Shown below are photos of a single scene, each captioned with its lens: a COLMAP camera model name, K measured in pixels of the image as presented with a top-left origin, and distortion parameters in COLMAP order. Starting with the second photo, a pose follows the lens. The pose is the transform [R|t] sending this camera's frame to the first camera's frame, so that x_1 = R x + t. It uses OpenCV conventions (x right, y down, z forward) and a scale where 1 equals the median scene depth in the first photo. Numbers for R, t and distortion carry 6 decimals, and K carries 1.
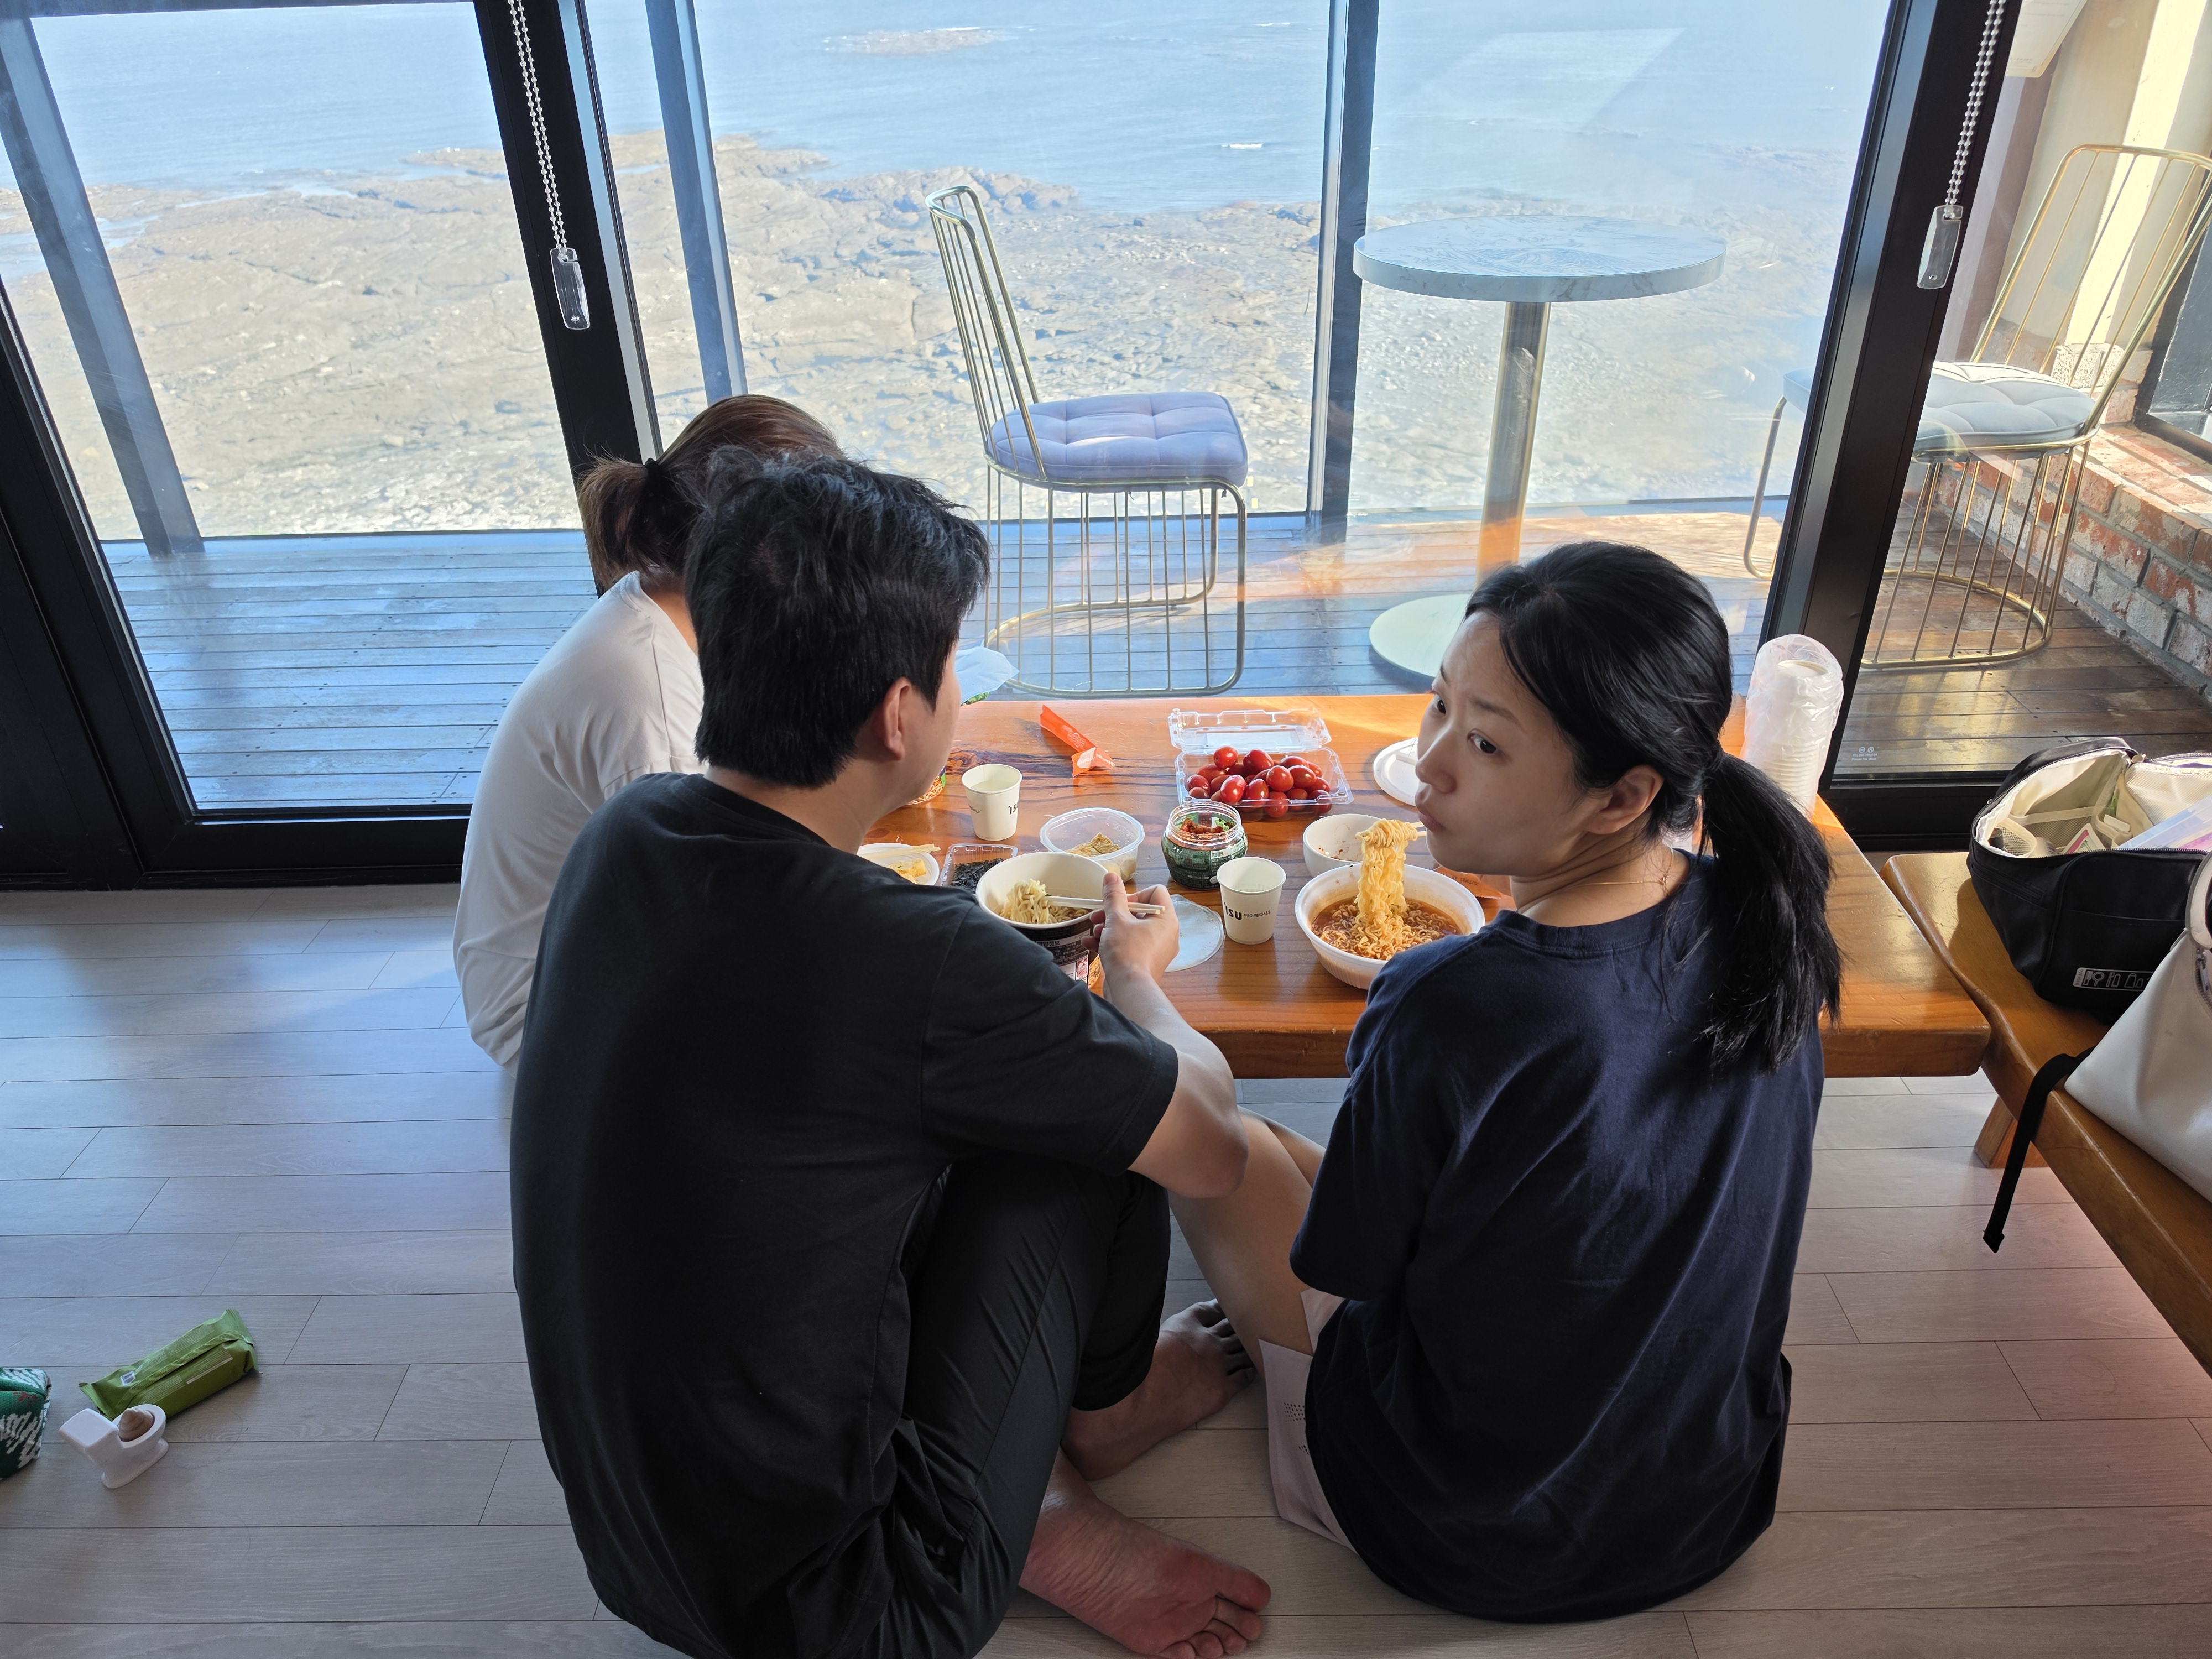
lens RADIAL K [[1532.5, 0, 1107.7], [0, 1532.5, 832.6], [0, 0, 1]] dist [-0.006702, -0.001547]
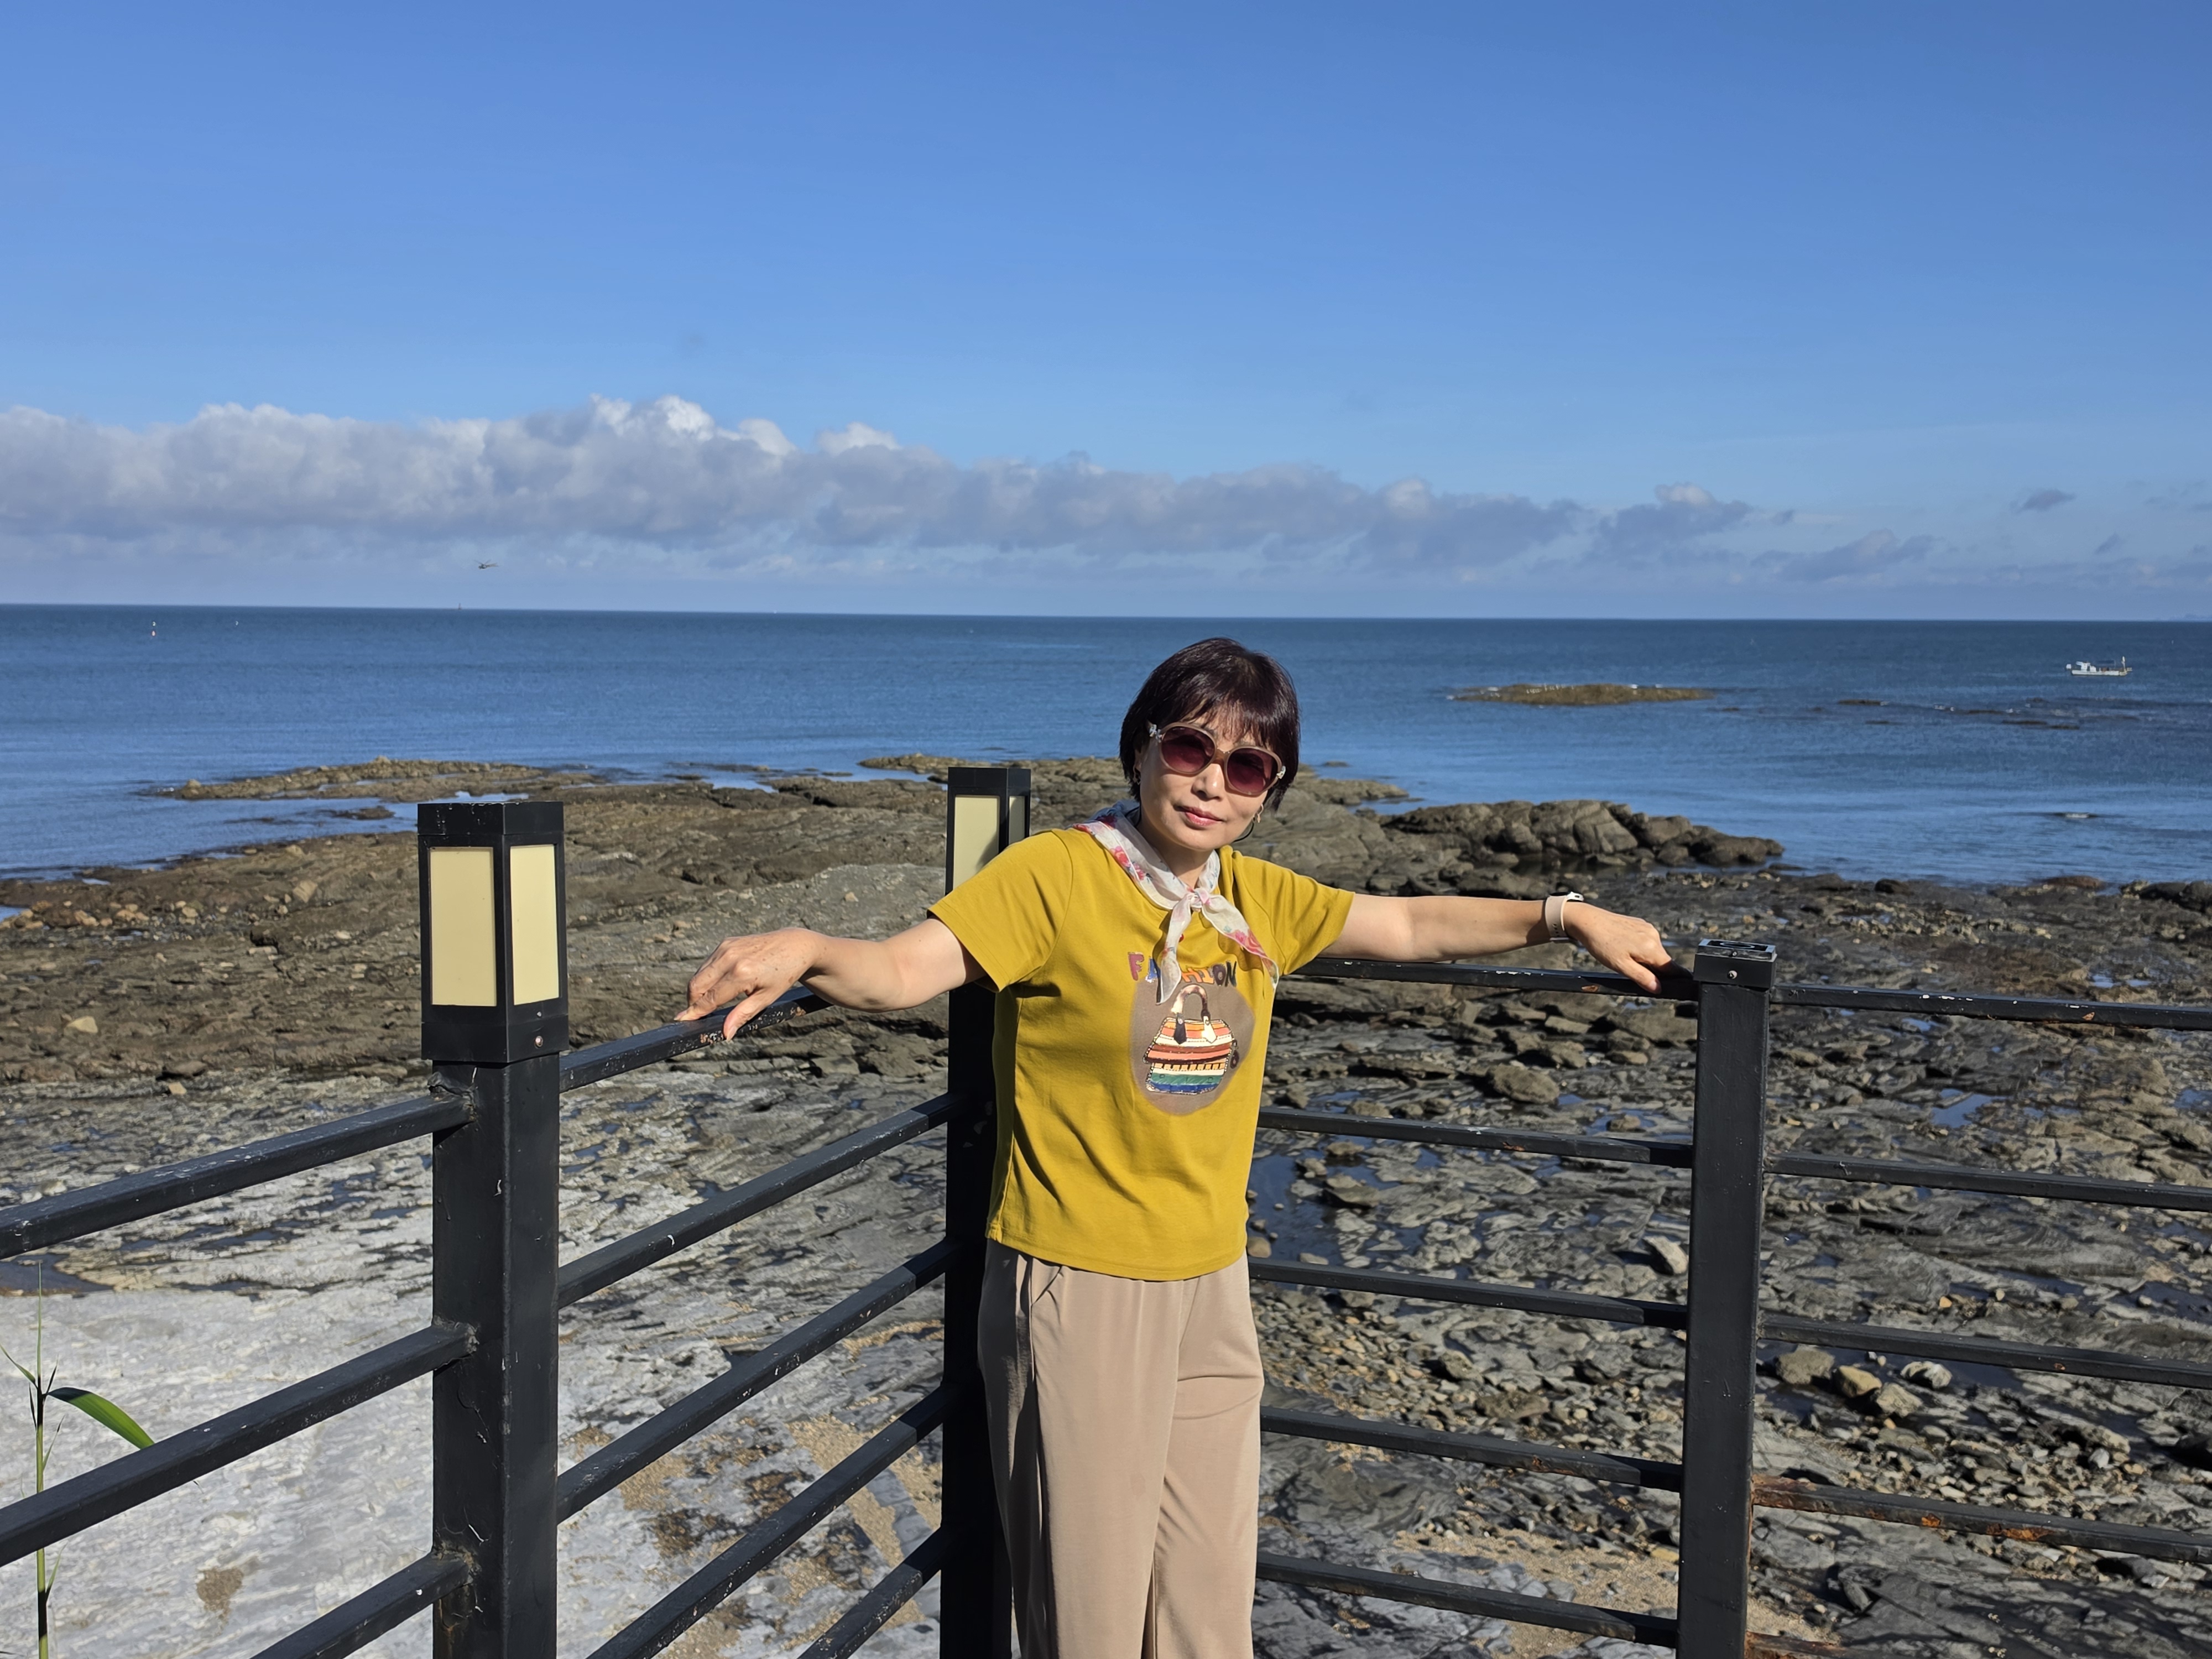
lens RADIAL K [[2029.9, 0, 1102.6], [0, 2029.9, 829.3], [0, 0, 1]] dist [-0.007717, 0.000000]
pose [[0.937445, 0.065379, -0.341940, 0.004044], [-0.206417, 0.895316, -0.394717, -0.058840], [0.280338, 0.440608, 0.852804, 0.311639]]
